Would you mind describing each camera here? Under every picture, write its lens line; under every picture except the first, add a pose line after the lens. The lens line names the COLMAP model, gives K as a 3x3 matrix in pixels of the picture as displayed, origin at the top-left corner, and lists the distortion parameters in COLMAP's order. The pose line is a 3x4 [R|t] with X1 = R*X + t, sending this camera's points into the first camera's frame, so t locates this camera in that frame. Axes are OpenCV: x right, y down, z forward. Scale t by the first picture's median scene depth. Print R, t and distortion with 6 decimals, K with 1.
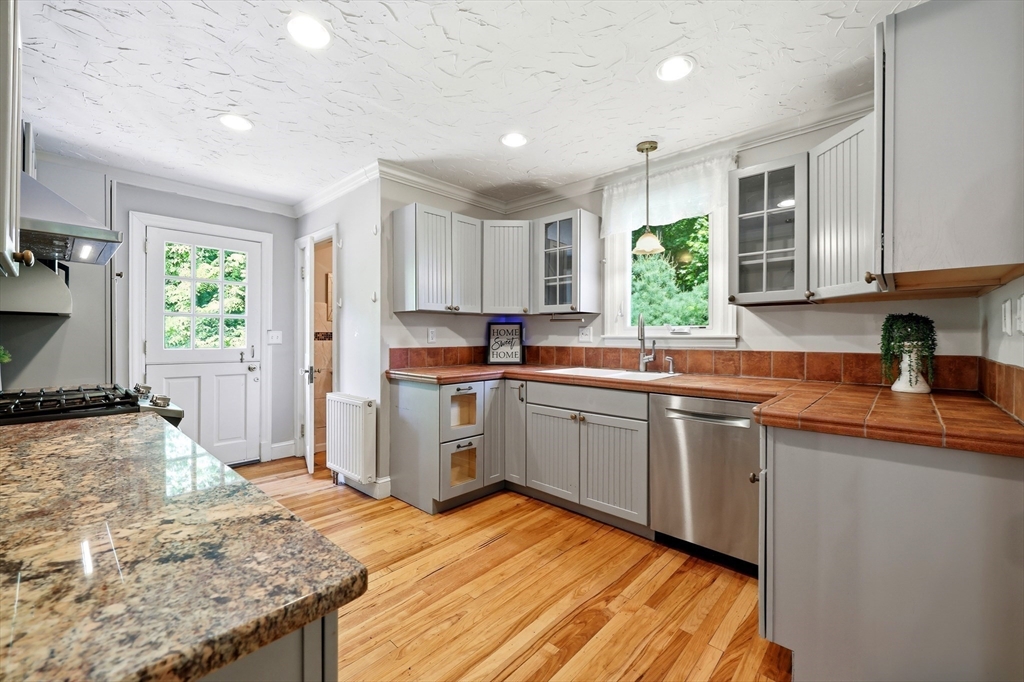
lens RADIAL K [[414.0, 0, 513.7], [0, 414.0, 339.9], [0, 0, 1]] dist [-0.001901, -0.000094]
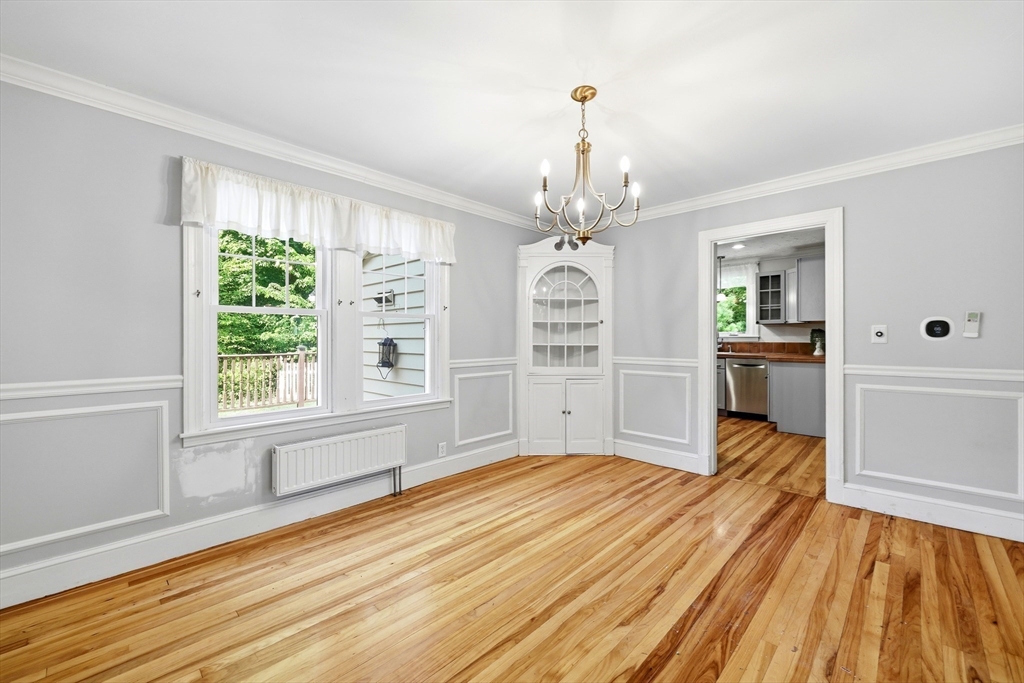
lens RADIAL K [[418.2, 0, 511.9], [0, 418.2, 337.2], [0, 0, 1]] dist [-0.001287, 0.000201]
pose [[0.999785, -0.002524, -0.020588, -0.833427], [0.002425, 0.999985, -0.004838, 0.003932], [0.020600, 0.004787, 0.999776, -1.440125]]
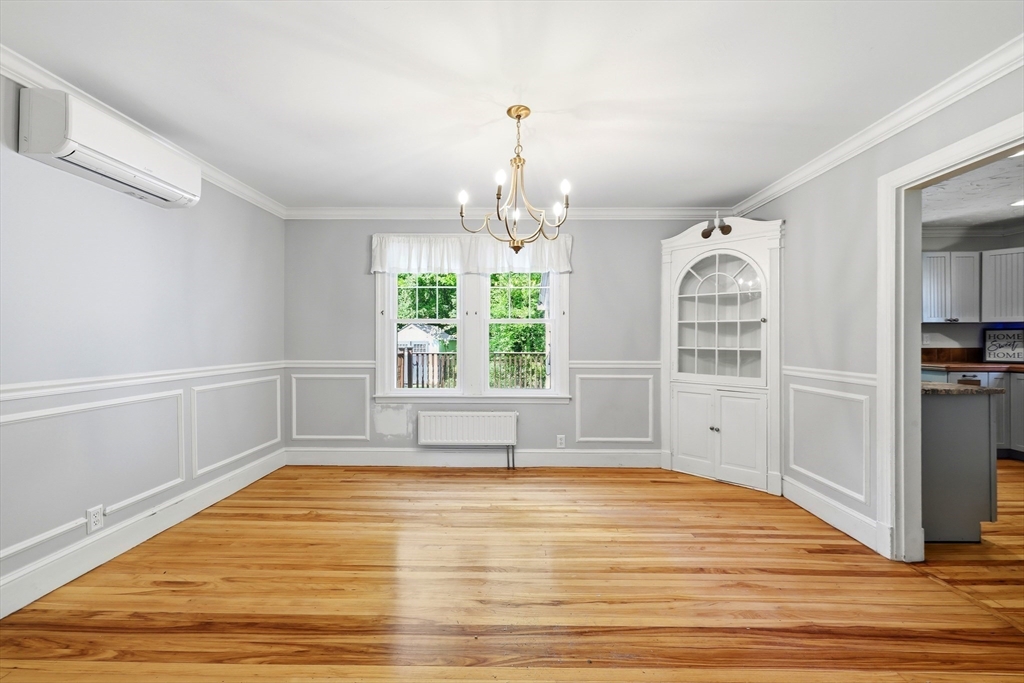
lens RADIAL K [[418.2, 0, 511.9], [0, 418.2, 337.2], [0, 0, 1]] dist [-0.001287, 0.000201]
pose [[0.671136, -0.002628, -0.741330, -0.113722], [-0.005990, 0.999942, -0.008968, 0.003883], [0.741310, 0.010459, 0.671081, -1.228648]]
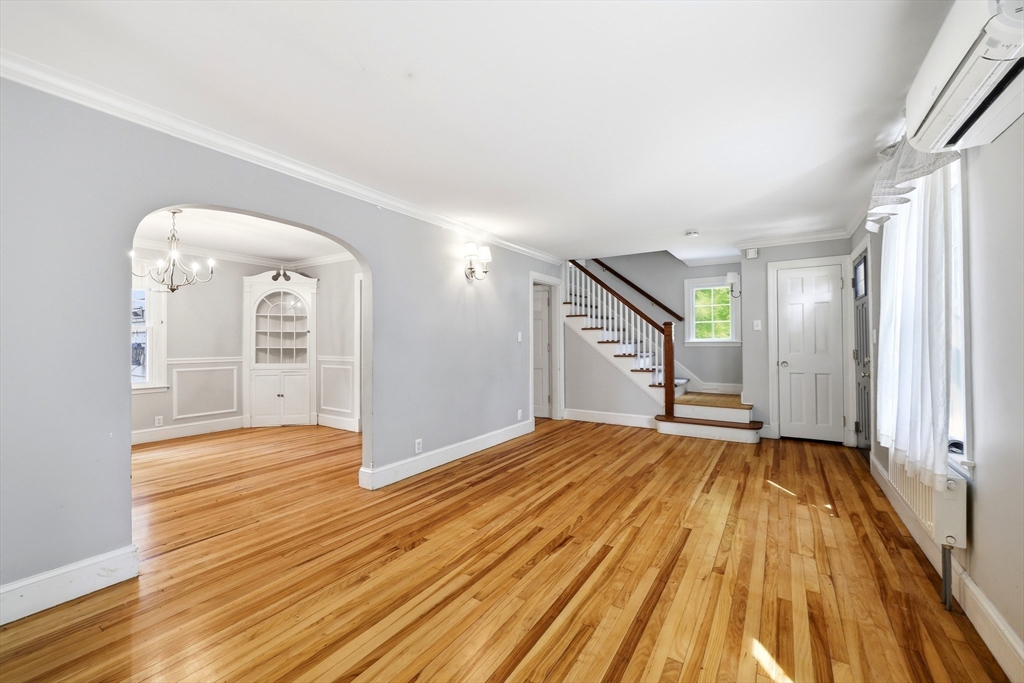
lens RADIAL K [[414.0, 0, 513.7], [0, 414.0, 340.4], [0, 0, 1]] dist [-0.001901, -0.000094]
pose [[0.984790, -0.002090, 0.173738, 0.174040], [0.003466, 0.999965, -0.007615, 0.007664], [-0.173716, 0.008102, 0.984763, -2.242206]]
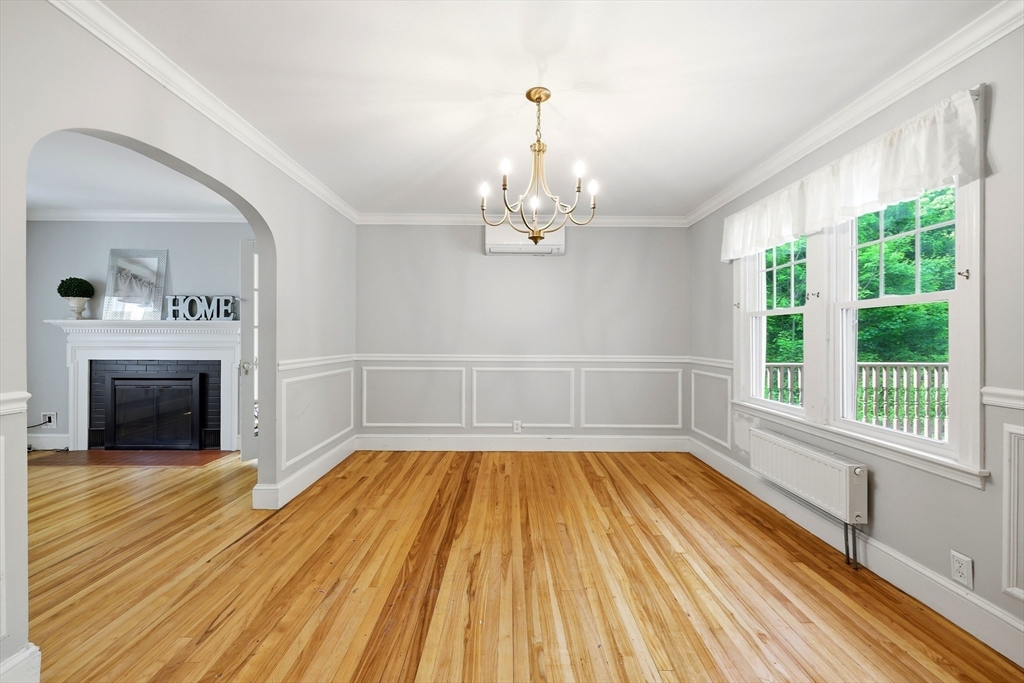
lens RADIAL K [[418.2, 0, 511.9], [0, 418.2, 337.2], [0, 0, 1]] dist [-0.001287, 0.000201]
pose [[-0.726696, -0.002843, -0.686953, -0.143923], [-0.009018, 0.999945, 0.005402, 0.002126], [0.686900, 0.010120, -0.726682, -0.128850]]
